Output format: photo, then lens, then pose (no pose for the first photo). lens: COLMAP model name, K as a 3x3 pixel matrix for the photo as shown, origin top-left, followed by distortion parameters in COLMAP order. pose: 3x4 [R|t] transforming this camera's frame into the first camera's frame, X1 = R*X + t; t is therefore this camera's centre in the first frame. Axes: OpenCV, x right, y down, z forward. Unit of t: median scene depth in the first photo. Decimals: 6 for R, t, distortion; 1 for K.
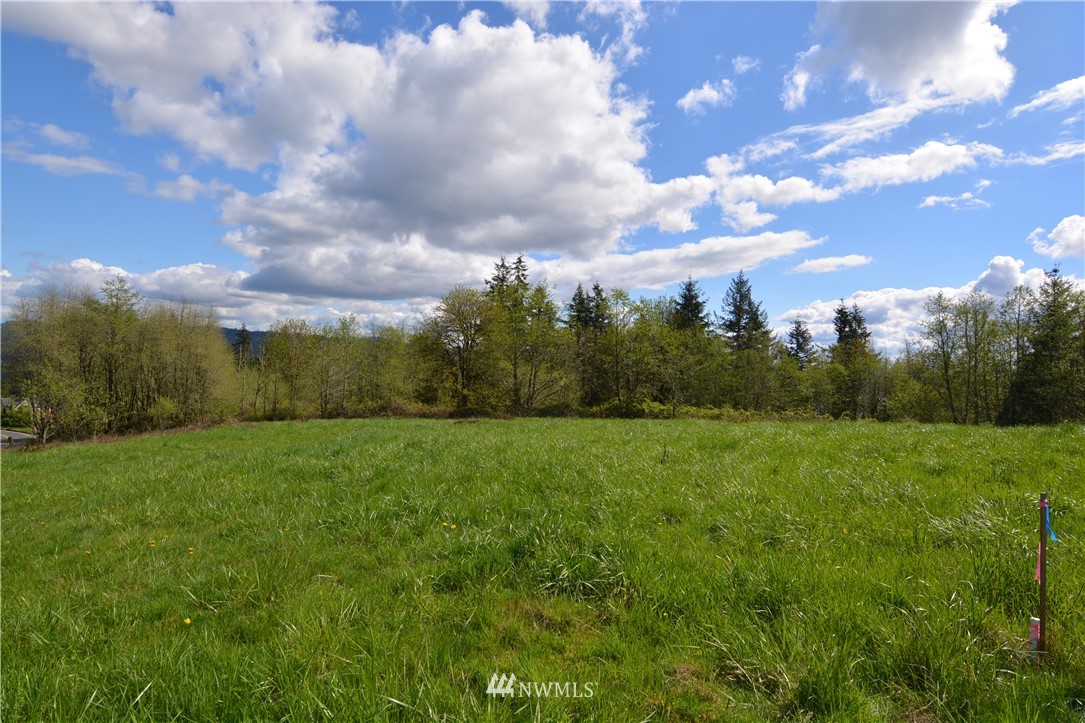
lens RADIAL K [[559.1, 0, 537.5], [0, 559.1, 352.0], [0, 0, 1]] dist [-0.003805, -0.012522]
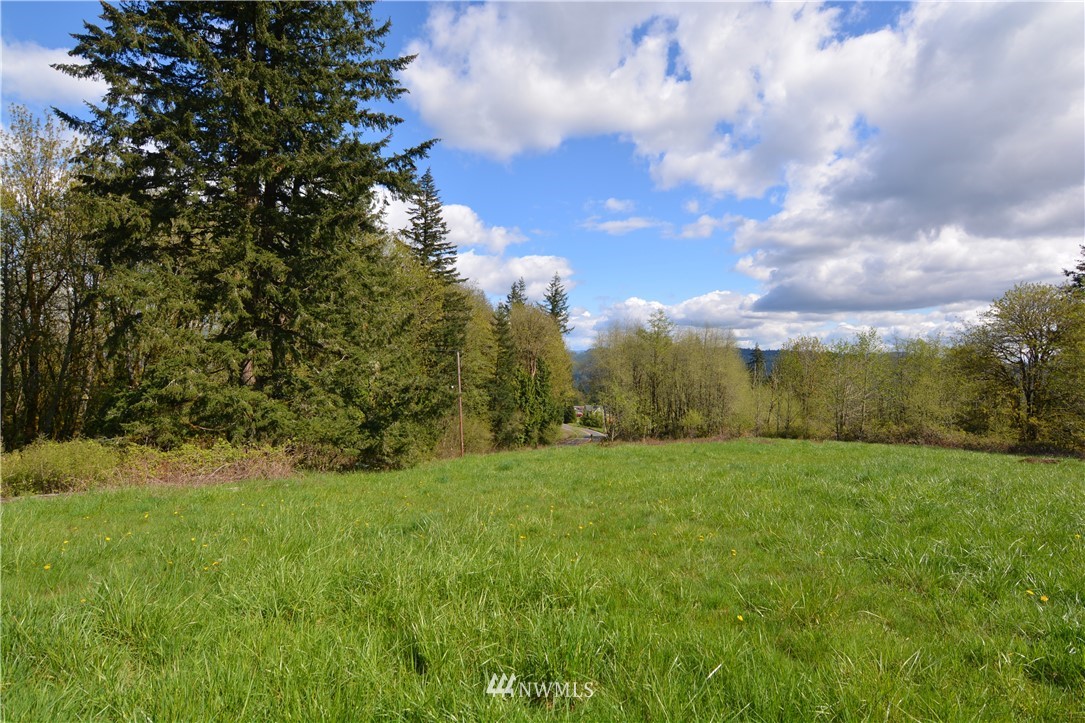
lens RADIAL K [[559.1, 0, 538.6], [0, 559.1, 359.6], [0, 0, 1]] dist [-0.003805, -0.012522]
pose [[0.655931, -0.020737, -0.754536, -0.002073], [0.006568, 0.999742, -0.021766, -0.000062], [0.754792, 0.009321, 0.655898, -0.000904]]
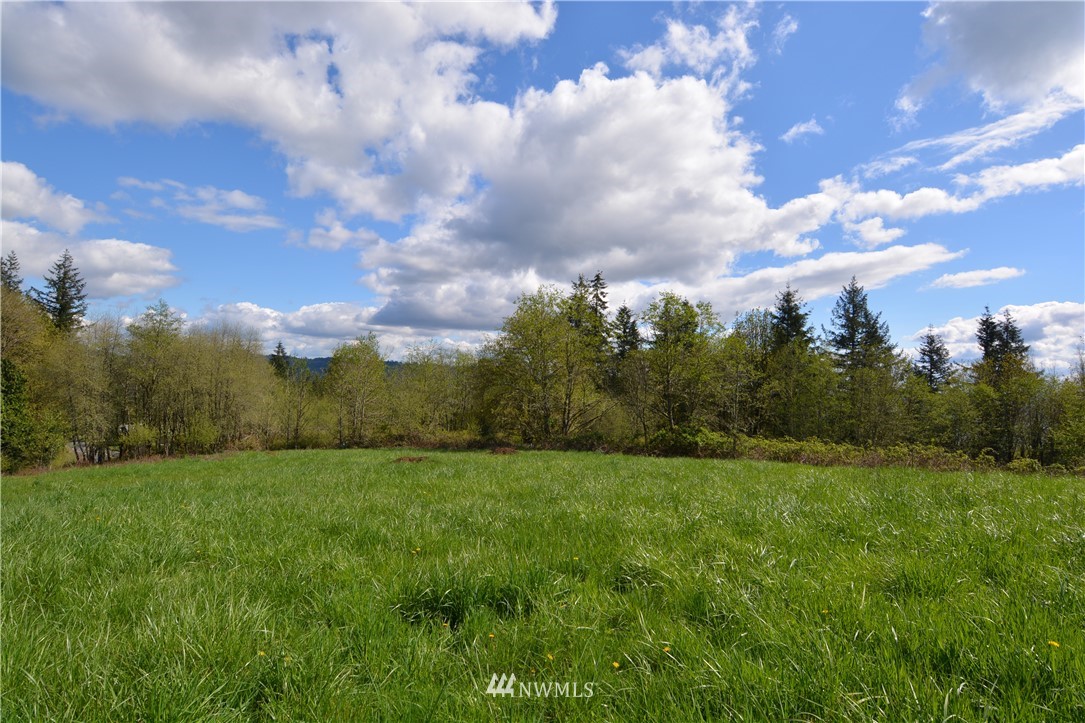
lens RADIAL K [[559.1, 0, 537.6], [0, 559.1, 355.4], [0, 0, 1]] dist [-0.003805, -0.012522]
pose [[0.982272, -0.018066, -0.186590, 0.058762], [0.010417, 0.999068, -0.041892, 0.006332], [0.187172, 0.039205, 0.981544, 0.095895]]
